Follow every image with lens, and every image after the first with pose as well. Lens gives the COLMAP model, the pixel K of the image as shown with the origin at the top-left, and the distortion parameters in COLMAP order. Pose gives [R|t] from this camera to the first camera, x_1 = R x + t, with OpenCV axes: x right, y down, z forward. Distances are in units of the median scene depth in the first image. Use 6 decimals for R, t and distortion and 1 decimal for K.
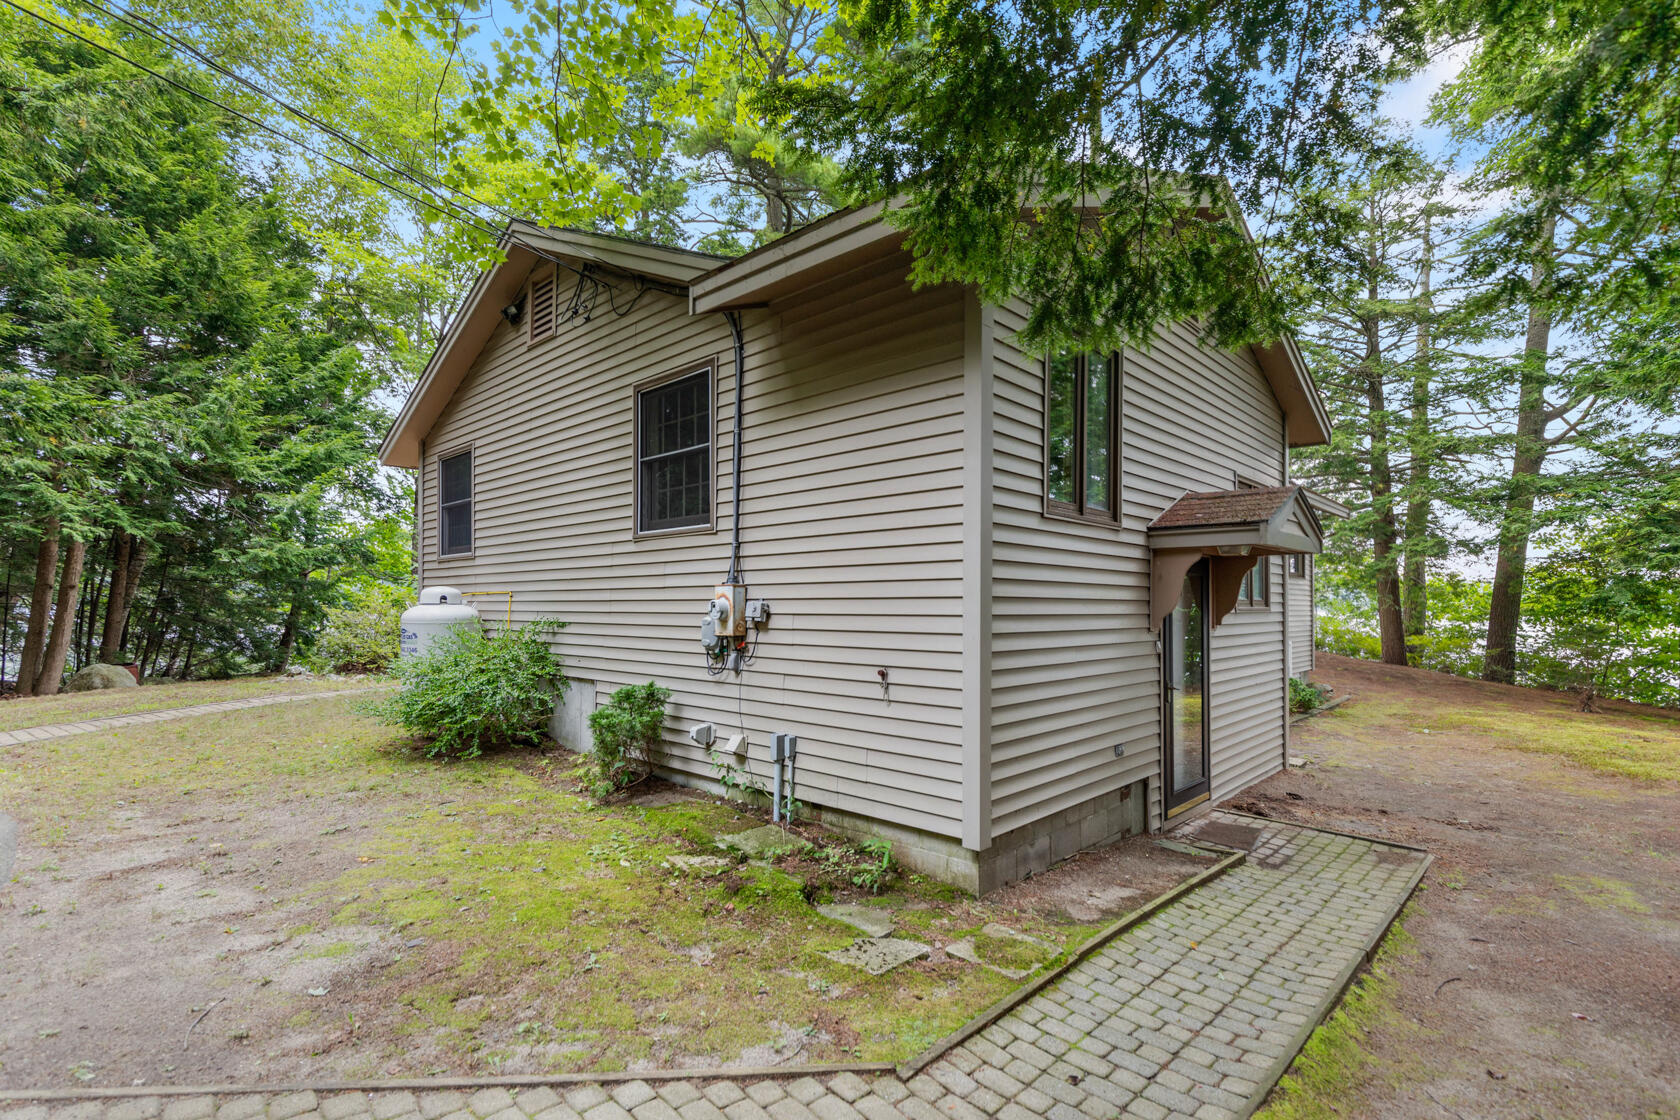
lens RADIAL K [[769.6, 0, 840.4], [0, 769.6, 596.6], [0, 0, 1]] dist [0.001897, 0.000307]
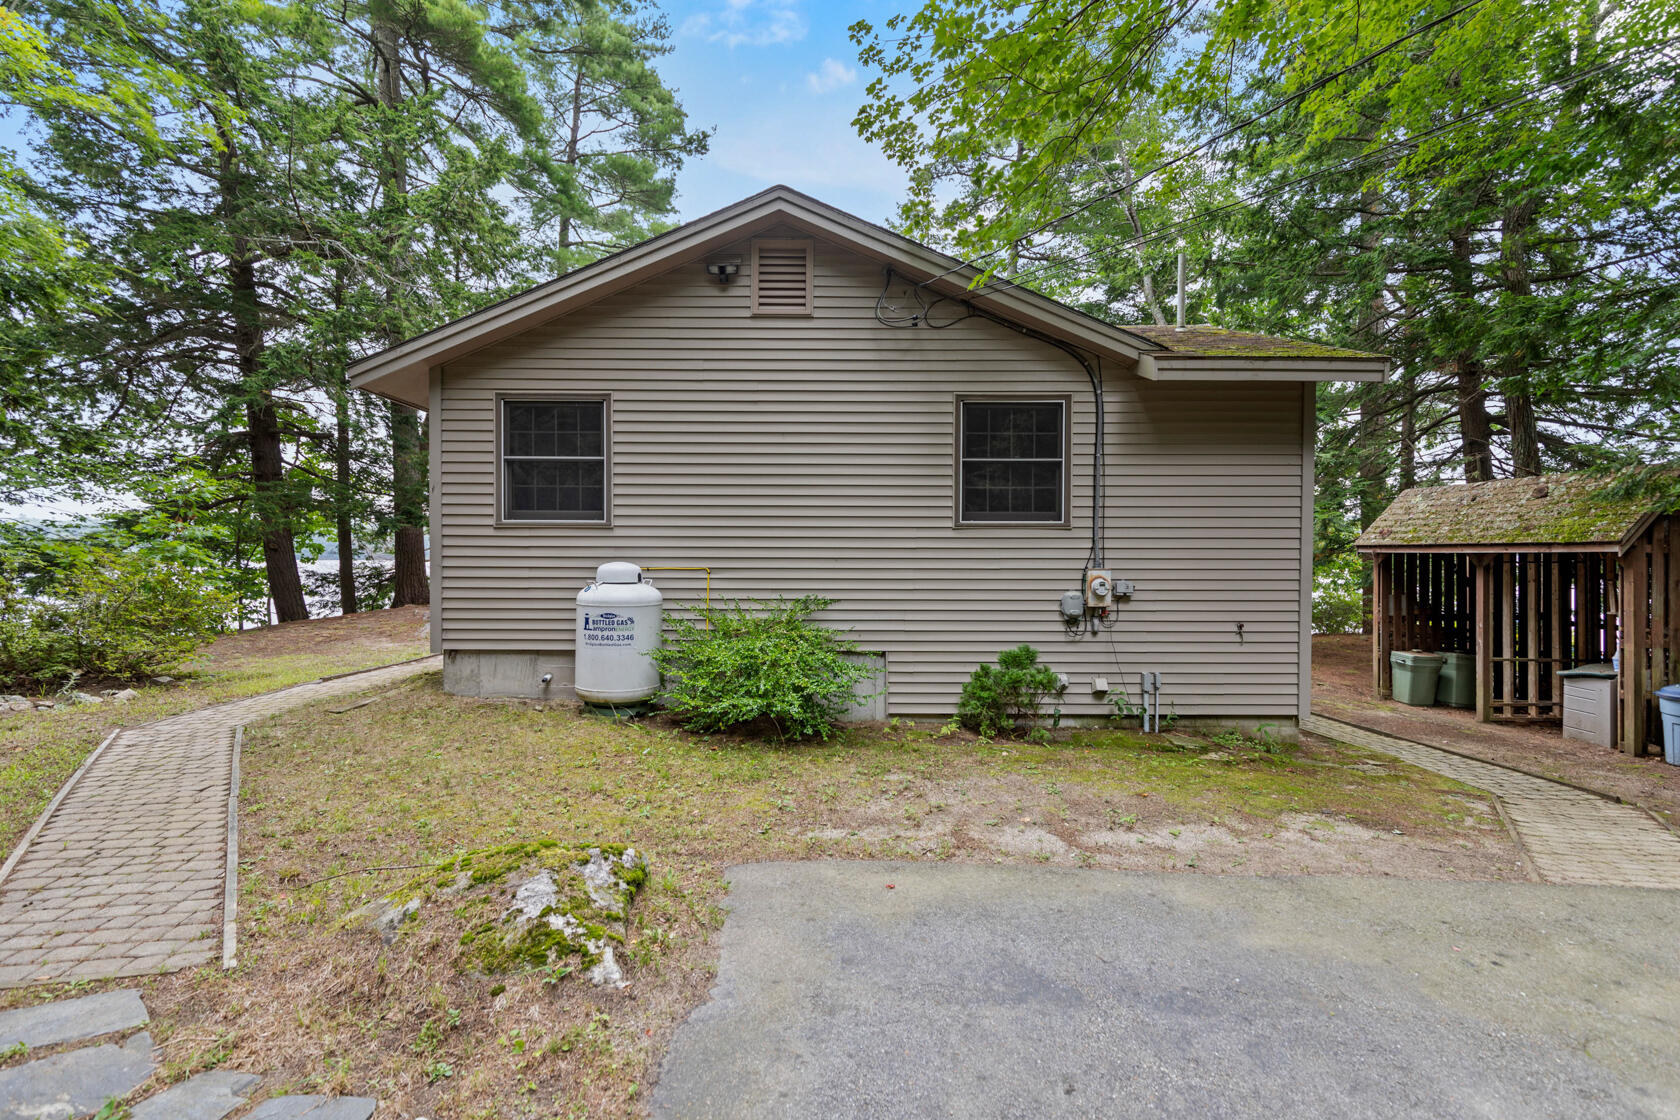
lens RADIAL K [[764.1, 0, 840.0], [0, 764.1, 560.0], [0, 0, 1]] dist [0.004084, 0.000714]
pose [[0.730599, 0.005436, 0.682785, -1.189514], [-0.010003, 0.999946, 0.002742, -0.025972], [-0.682734, -0.008833, 0.730614, 0.279483]]
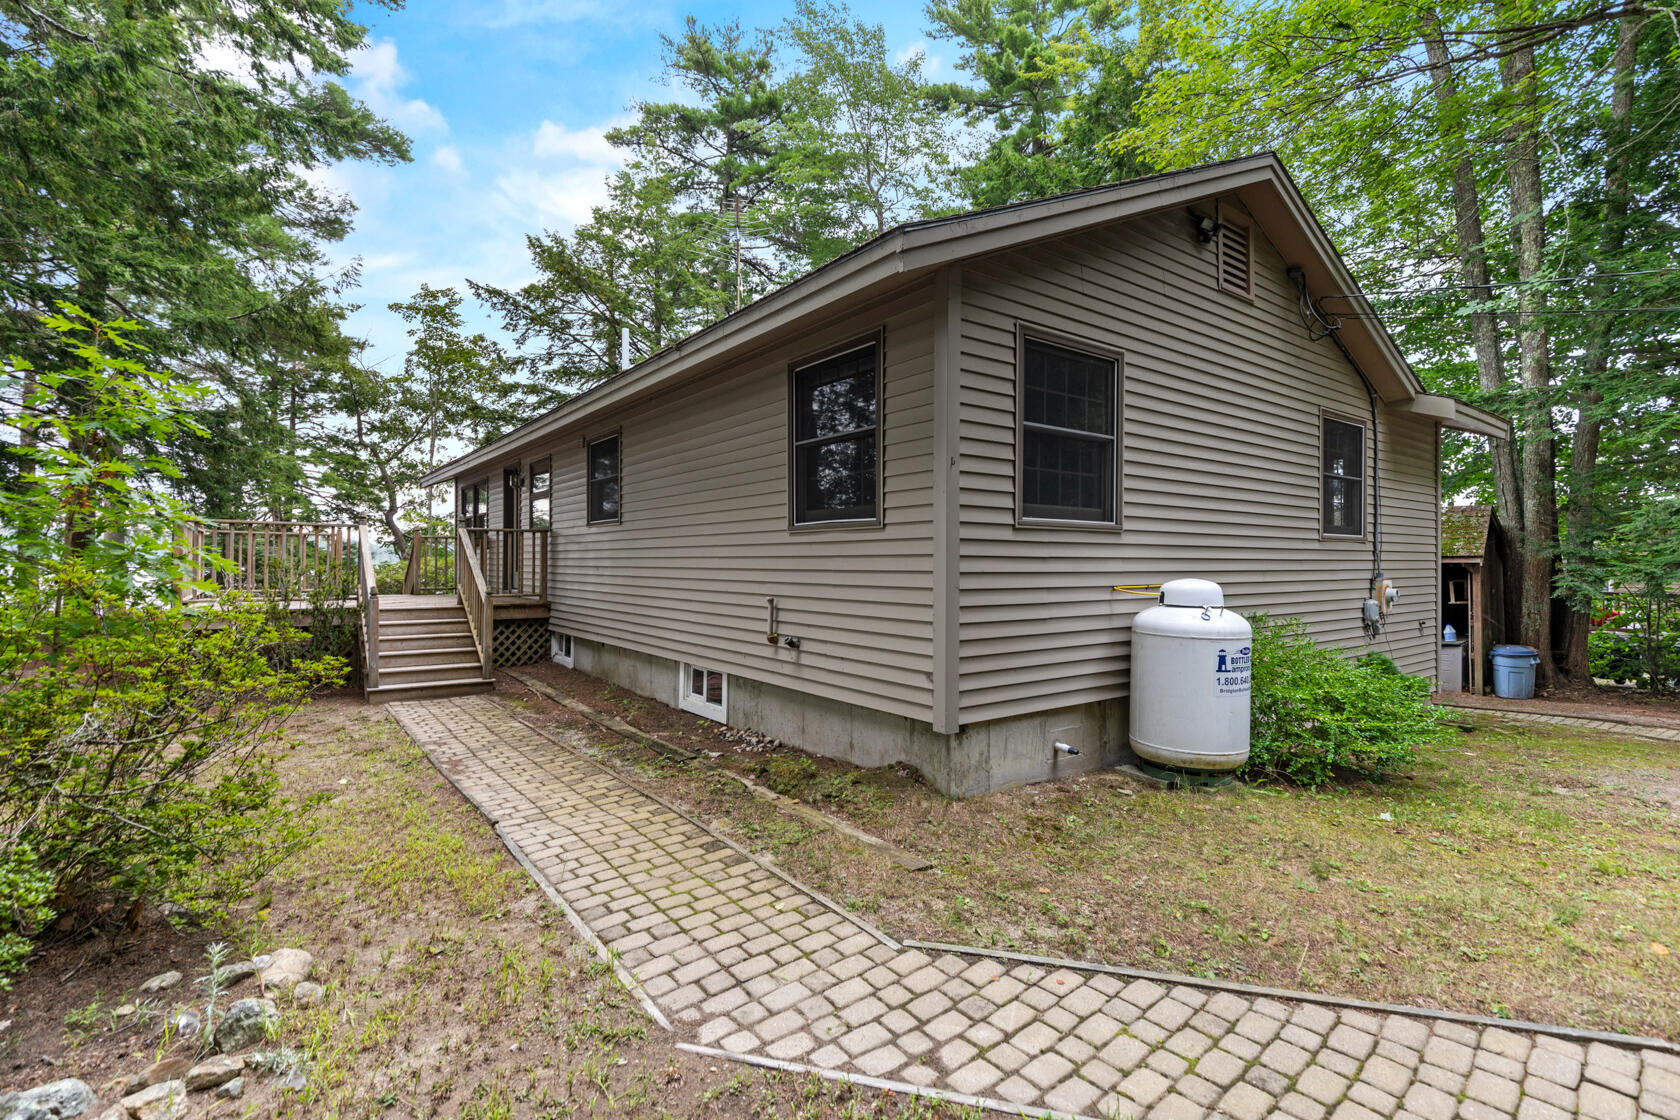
lens RADIAL K [[764.1, 0, 840.0], [0, 764.1, 560.0], [0, 0, 1]] dist [0.004084, 0.000714]
pose [[0.175742, 0.003402, 0.984430, -1.563052], [-0.012228, 0.999924, -0.001273, -0.032116], [-0.984360, -0.011814, 0.175770, 1.529677]]
